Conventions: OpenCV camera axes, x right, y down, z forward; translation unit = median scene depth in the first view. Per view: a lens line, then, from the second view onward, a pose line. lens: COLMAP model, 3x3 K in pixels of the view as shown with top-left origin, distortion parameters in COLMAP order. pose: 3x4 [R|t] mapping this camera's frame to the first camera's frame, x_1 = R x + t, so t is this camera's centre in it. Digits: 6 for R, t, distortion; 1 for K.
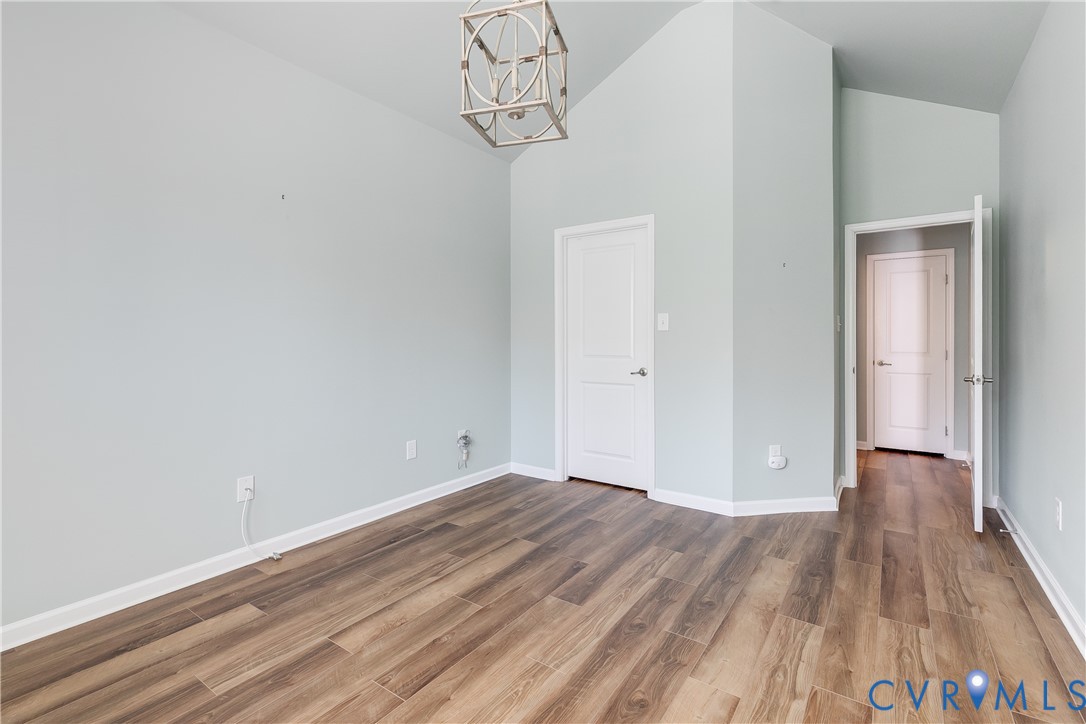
lens RADIAL K [[498.4, 0, 543.6], [0, 498.4, 352.9], [0, 0, 1]] dist [0.010842, -0.001563]
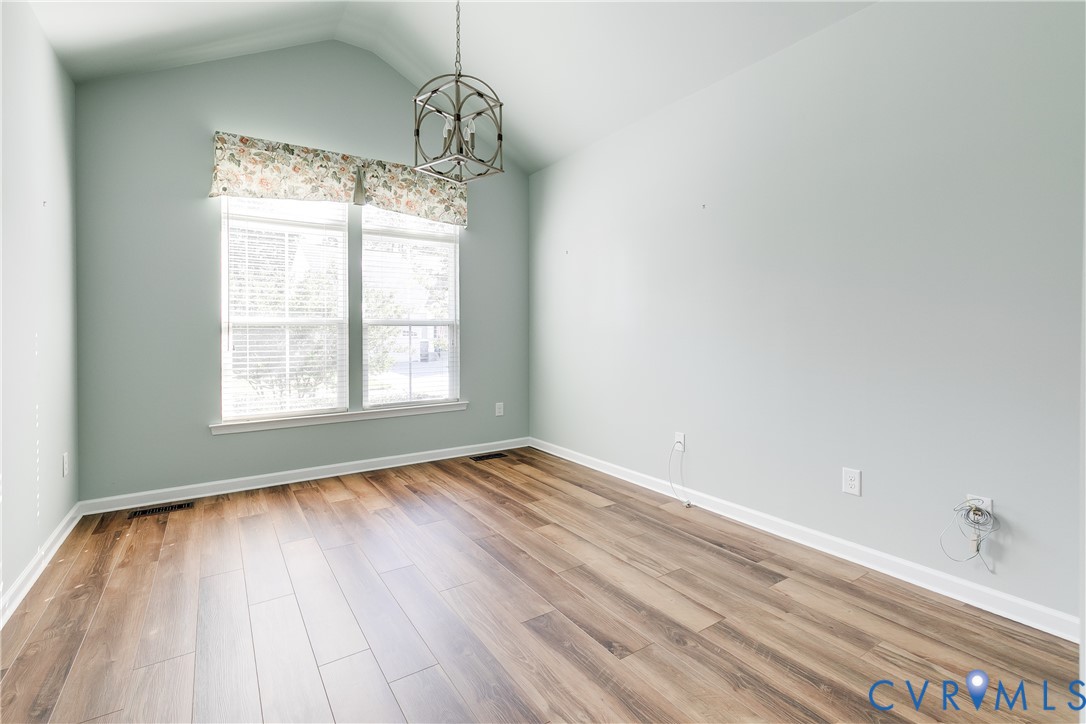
lens RADIAL K [[498.4, 0, 553.9], [0, 498.4, 333.3], [0, 0, 1]] dist [0.010842, -0.001563]
pose [[-0.356189, 0.007051, -0.934387, 0.784234], [-0.017164, 0.999753, 0.014087, -0.030909], [0.934256, 0.021055, -0.355980, 1.188309]]
